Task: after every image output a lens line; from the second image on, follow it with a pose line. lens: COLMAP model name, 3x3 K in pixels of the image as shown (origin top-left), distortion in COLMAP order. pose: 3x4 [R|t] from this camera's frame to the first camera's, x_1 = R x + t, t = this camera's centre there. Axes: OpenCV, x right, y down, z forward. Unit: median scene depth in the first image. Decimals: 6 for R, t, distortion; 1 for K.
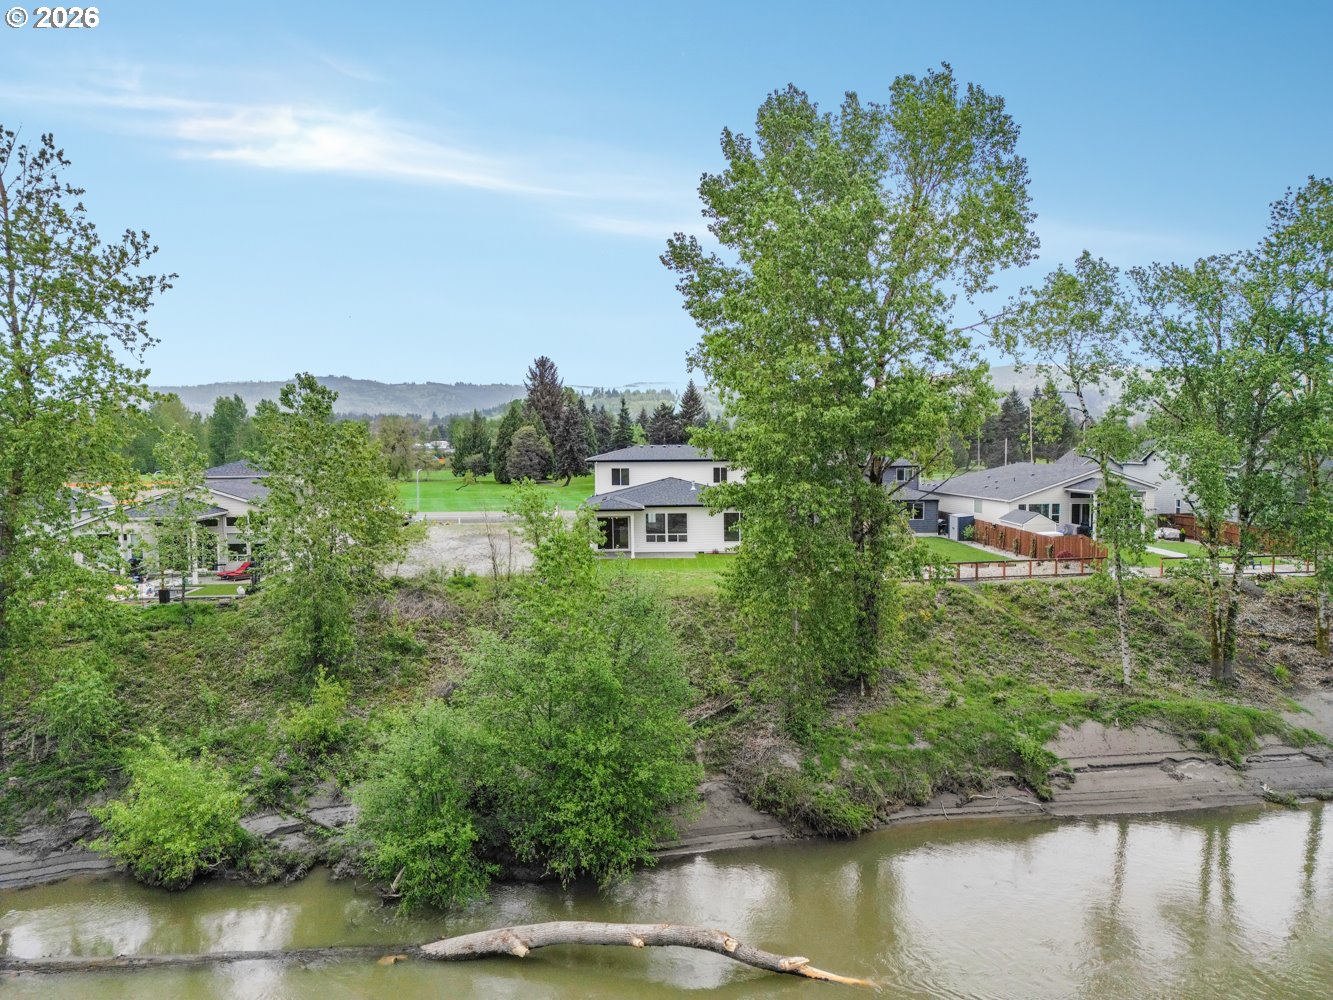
lens RADIAL K [[590.9, 0, 670.4], [0, 590.9, 498.0], [0, 0, 1]] dist [-0.000927, 0.000582]
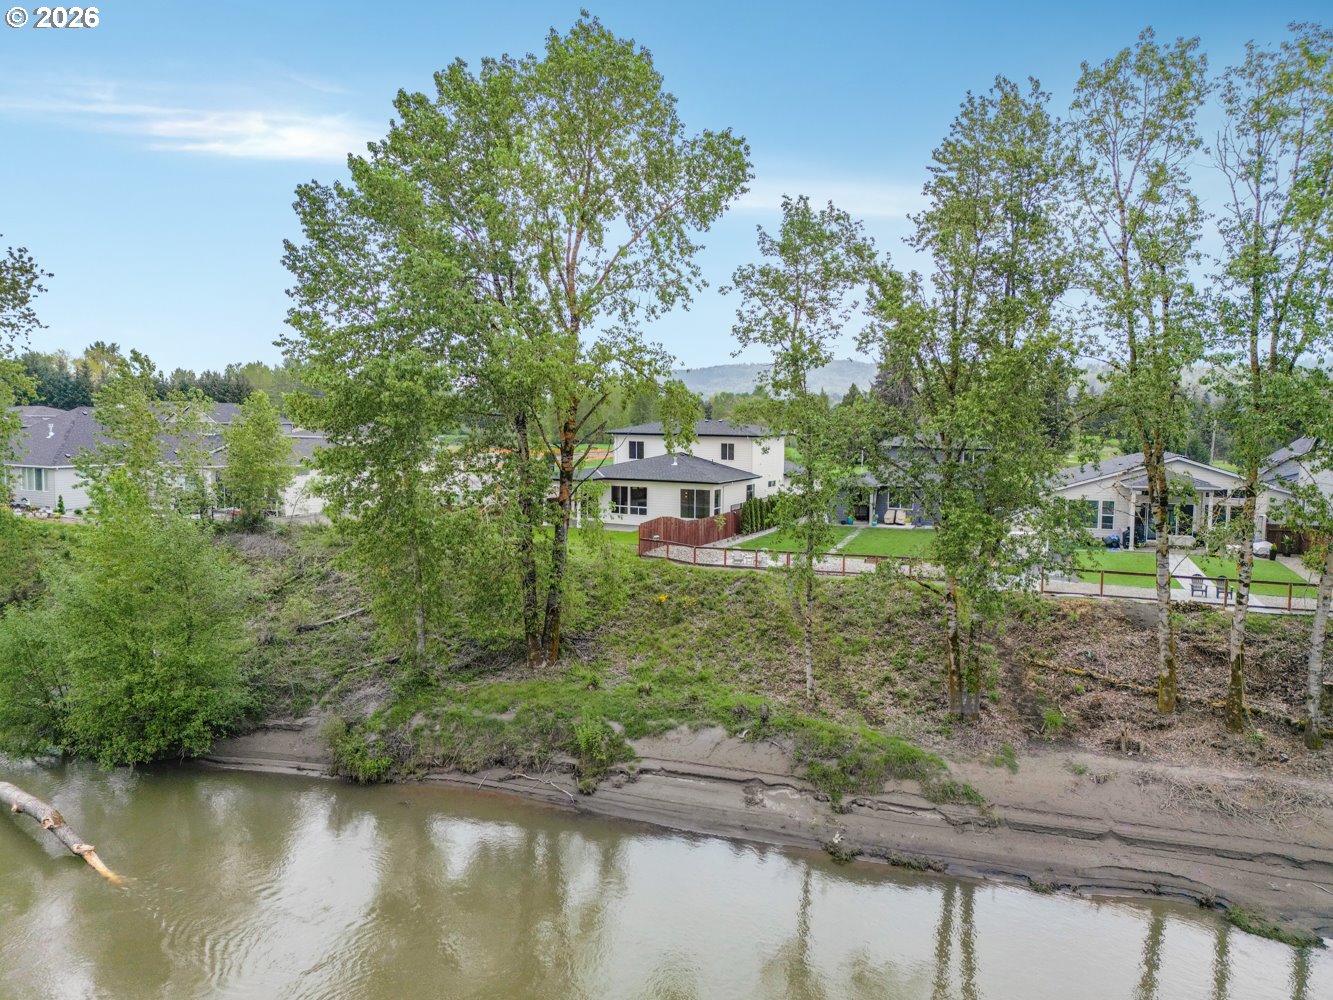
lens RADIAL K [[590.9, 0, 670.4], [0, 590.9, 498.0], [0, 0, 1]] dist [-0.000927, 0.000582]
pose [[0.964821, 0.083618, -0.249256, 0.527498], [-0.075434, 0.996256, 0.042224, -0.001754], [0.251854, -0.021936, 0.967517, 0.075199]]
